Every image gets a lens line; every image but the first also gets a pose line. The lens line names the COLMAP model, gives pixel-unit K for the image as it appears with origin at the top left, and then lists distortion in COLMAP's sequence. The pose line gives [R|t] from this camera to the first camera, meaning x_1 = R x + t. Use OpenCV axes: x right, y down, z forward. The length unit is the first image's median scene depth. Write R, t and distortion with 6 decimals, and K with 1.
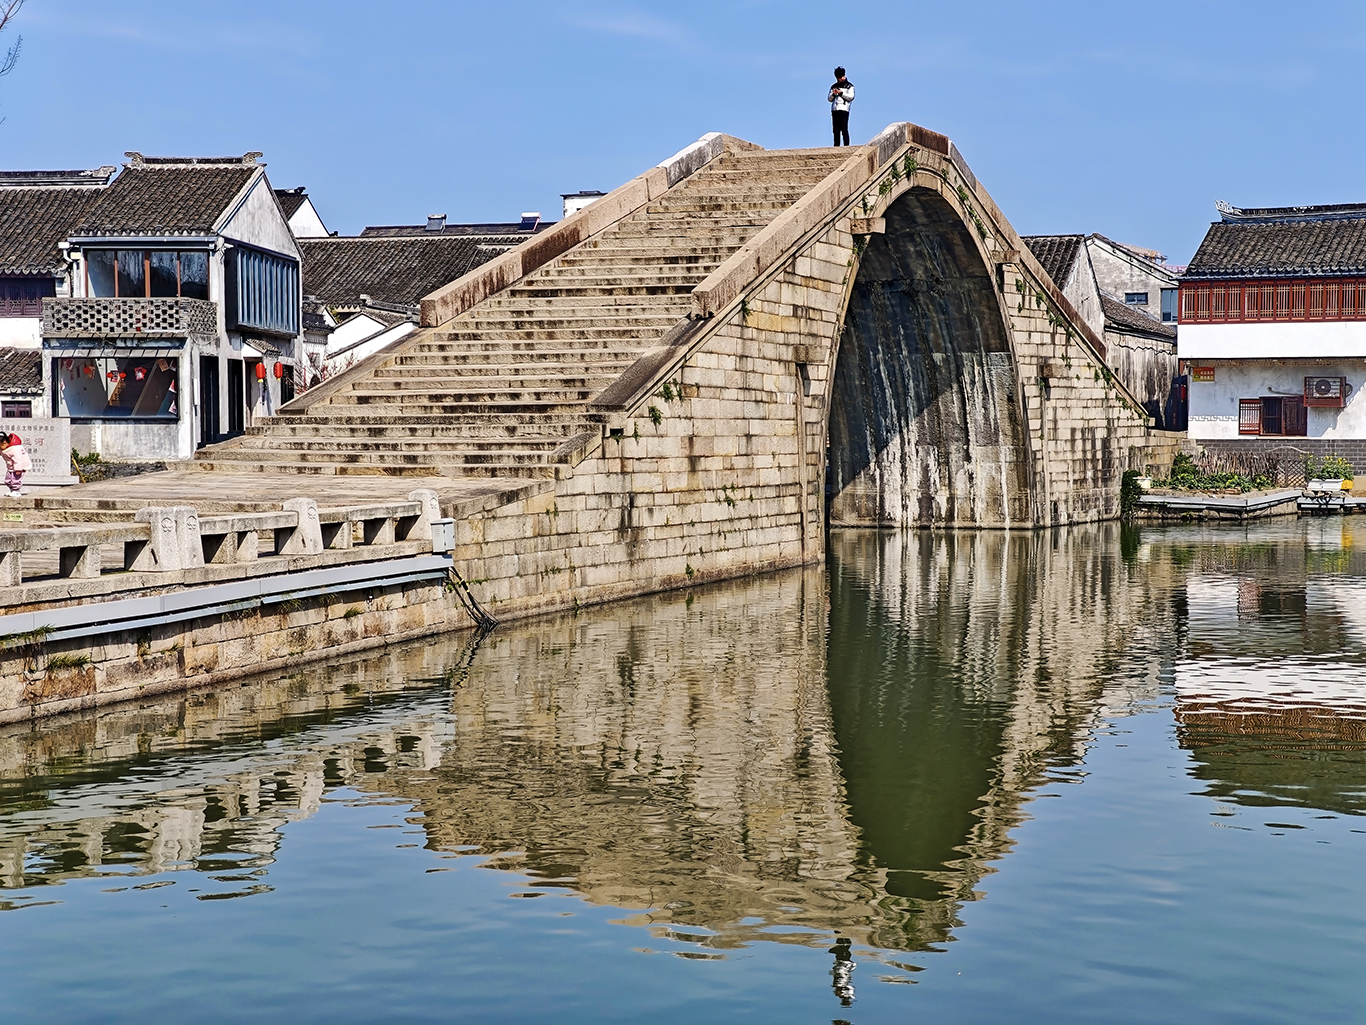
lens RADIAL K [[2505.0, 0, 683.2], [0, 2505.0, 510.3], [0, 0, 1]] dist [0.246533, 0.000000]
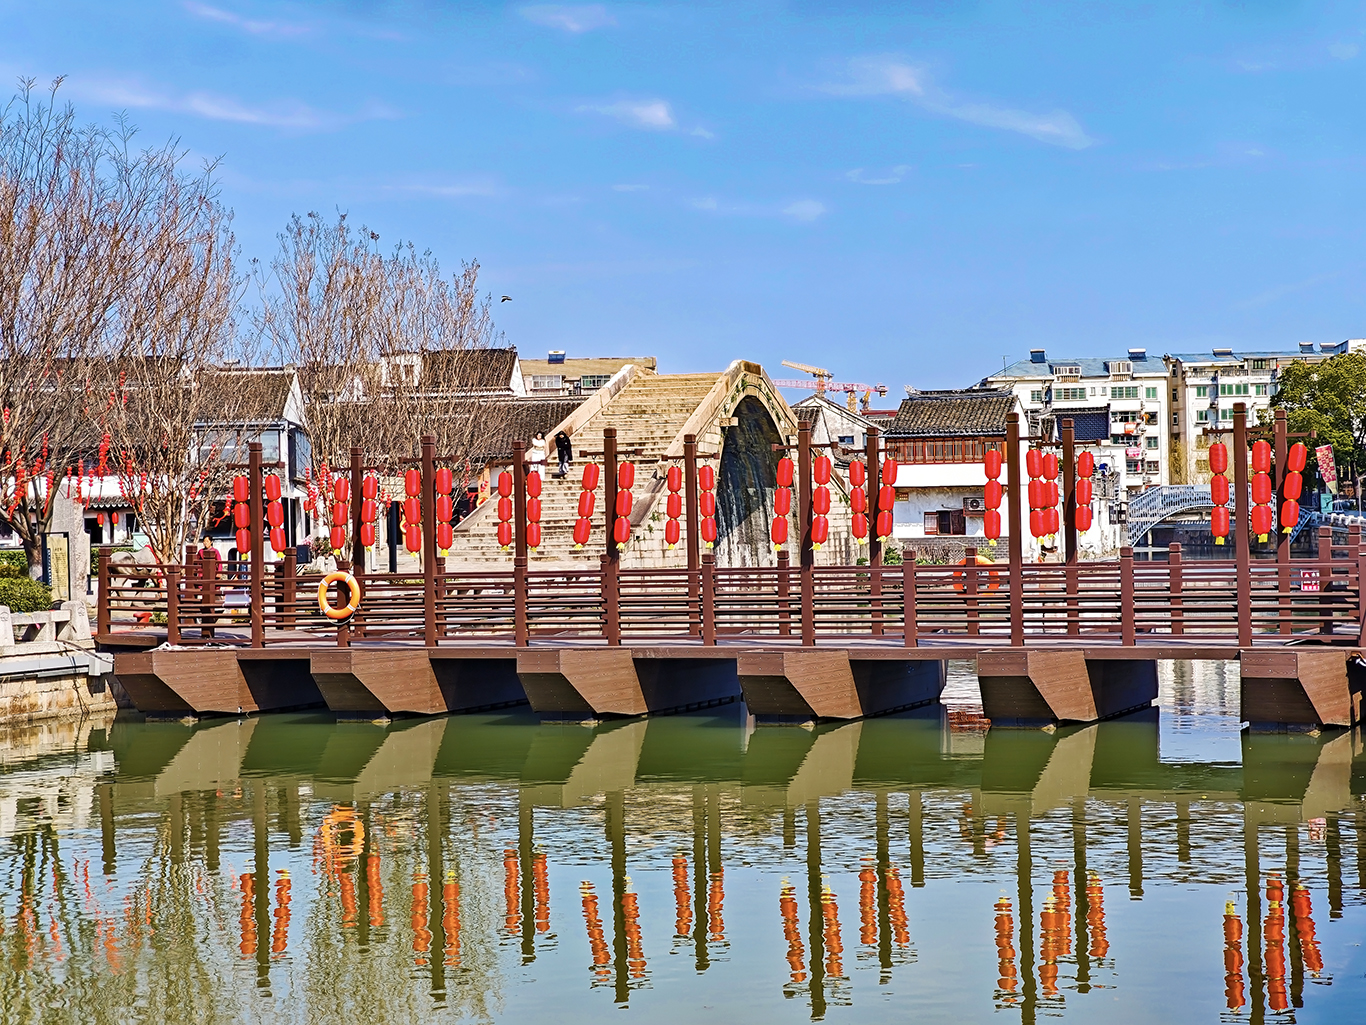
lens RADIAL K [[2505.0, 0, 682.5], [0, 2505.0, 512.7], [0, 0, 1]] dist [0.246533, 0.000000]
pose [[0.991377, -0.018538, 0.129719, -0.154696], [0.024067, 0.998862, -0.041185, 0.020066], [-0.128808, 0.043952, 0.990695, -0.616455]]
